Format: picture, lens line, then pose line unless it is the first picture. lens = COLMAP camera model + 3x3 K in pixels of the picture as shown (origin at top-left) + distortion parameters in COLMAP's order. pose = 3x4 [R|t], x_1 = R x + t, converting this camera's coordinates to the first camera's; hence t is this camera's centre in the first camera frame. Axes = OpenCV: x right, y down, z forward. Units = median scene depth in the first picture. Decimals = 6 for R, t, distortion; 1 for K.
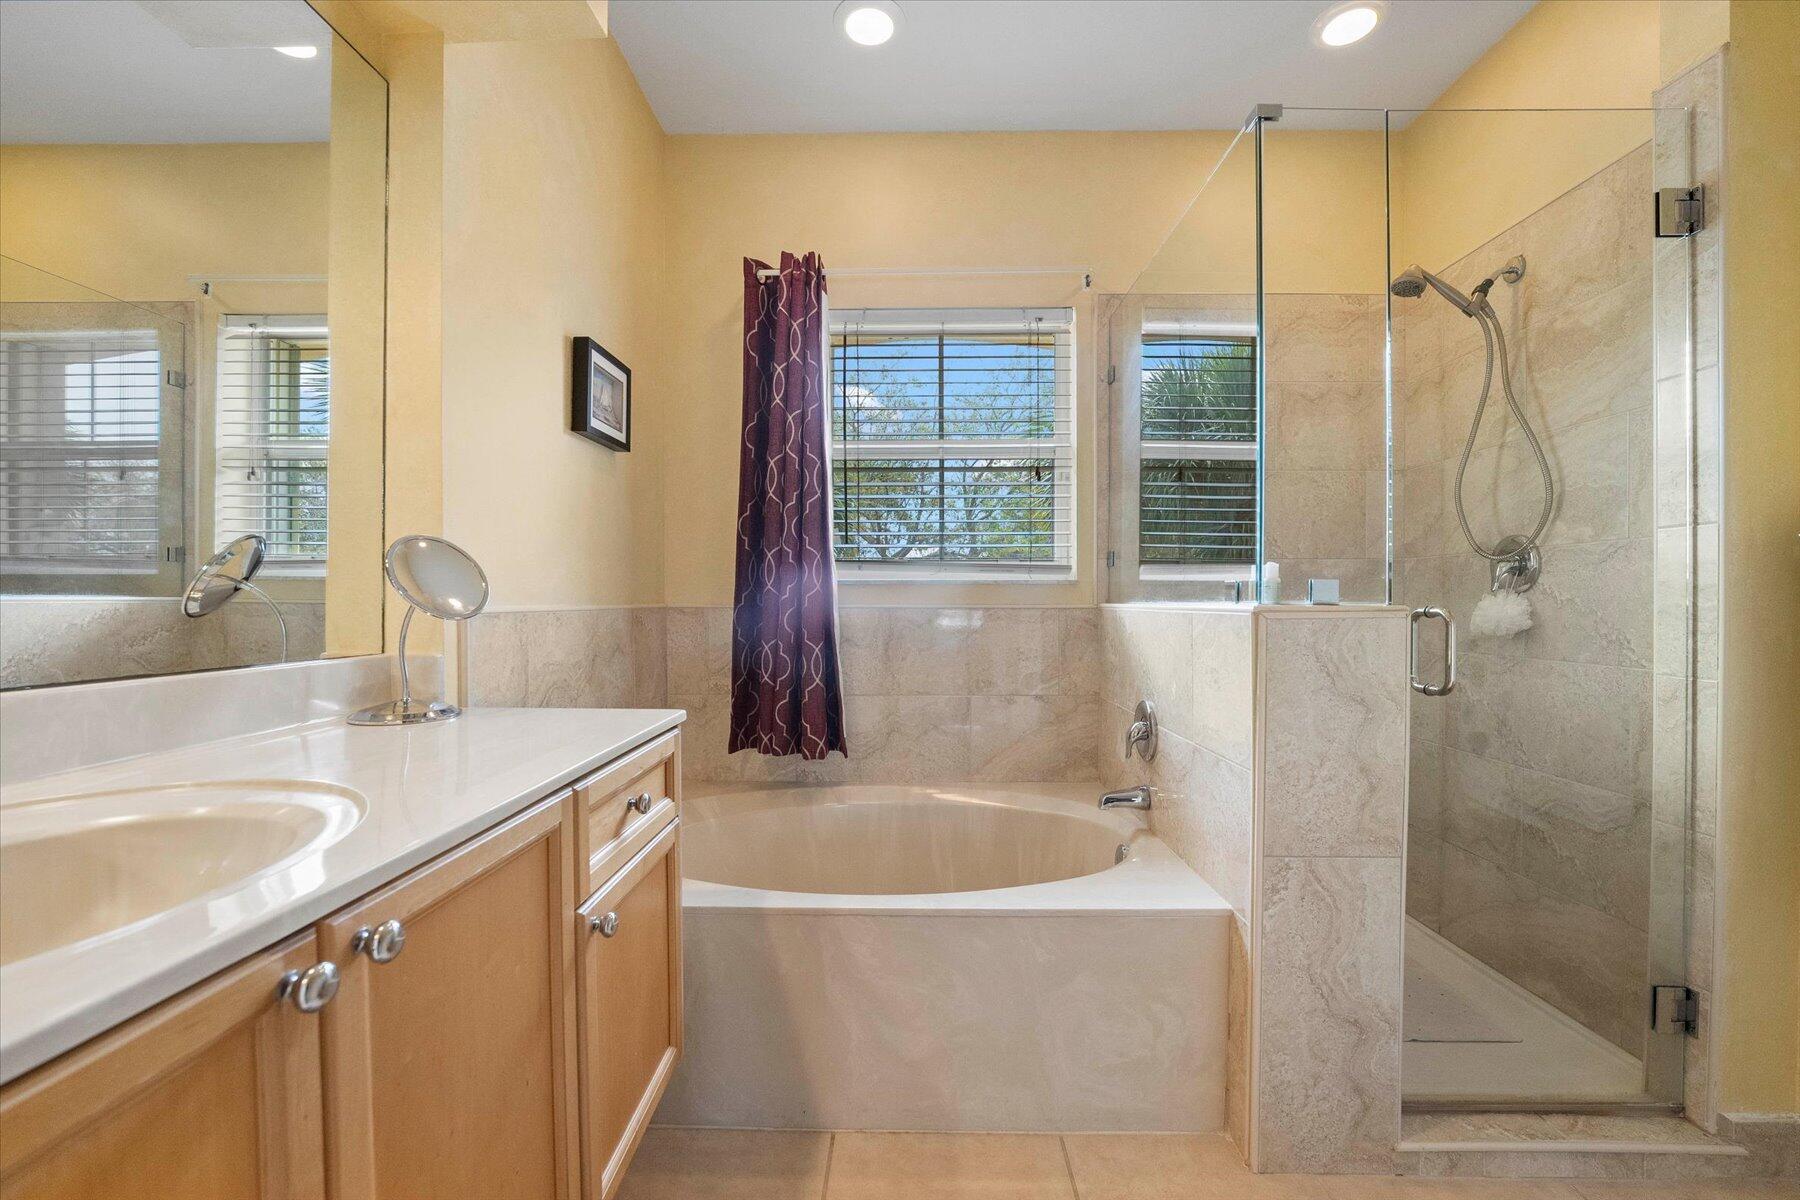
lens RADIAL K [[730.2, 0, 908.5], [0, 730.2, 611.2], [0, 0, 1]] dist [-0.017653, 0.000168]
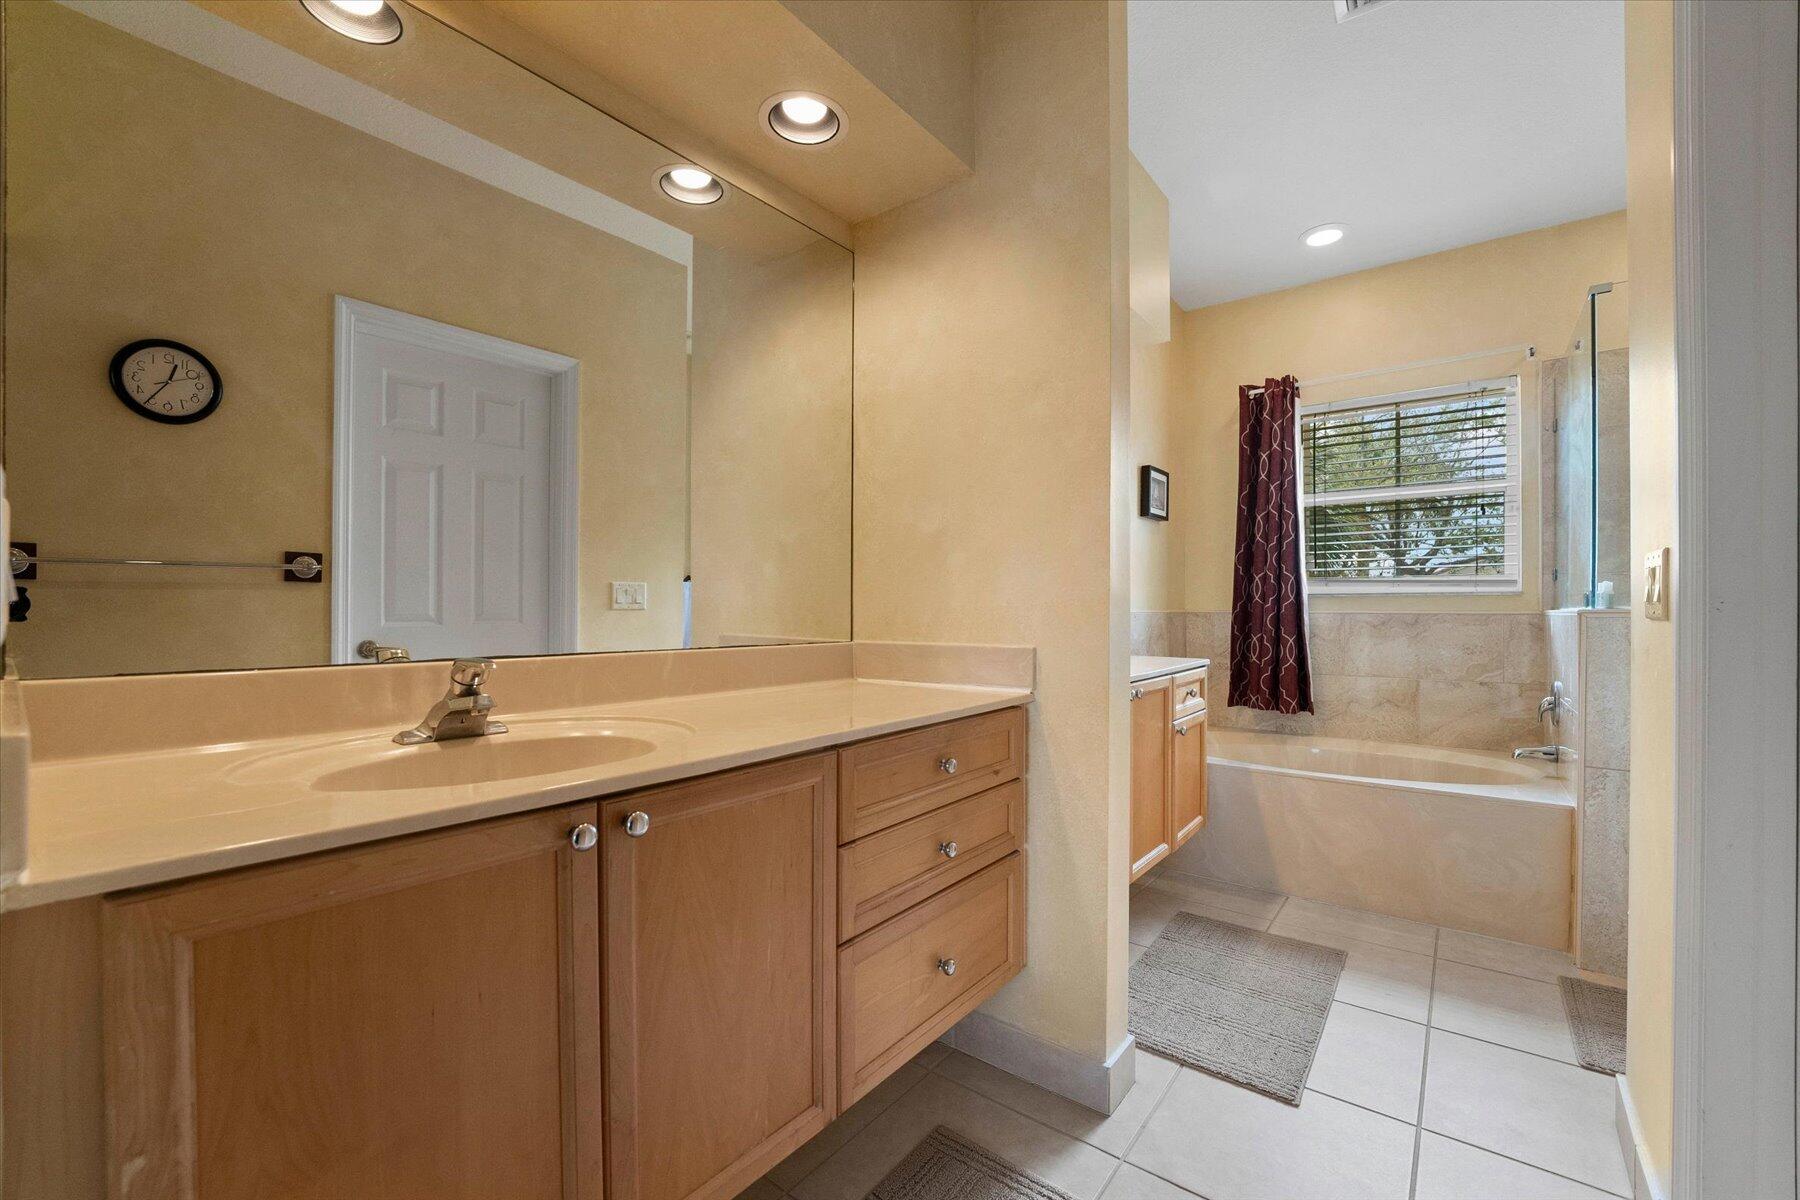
lens RADIAL K [[730.2, 0, 908.5], [0, 730.2, 611.2], [0, 0, 1]] dist [-0.017653, 0.000168]
pose [[0.798866, 0.001678, -0.601507, 0.141358], [-0.011244, 0.999863, -0.012144, 0.018619], [0.601405, 0.016464, 0.798775, -0.649547]]
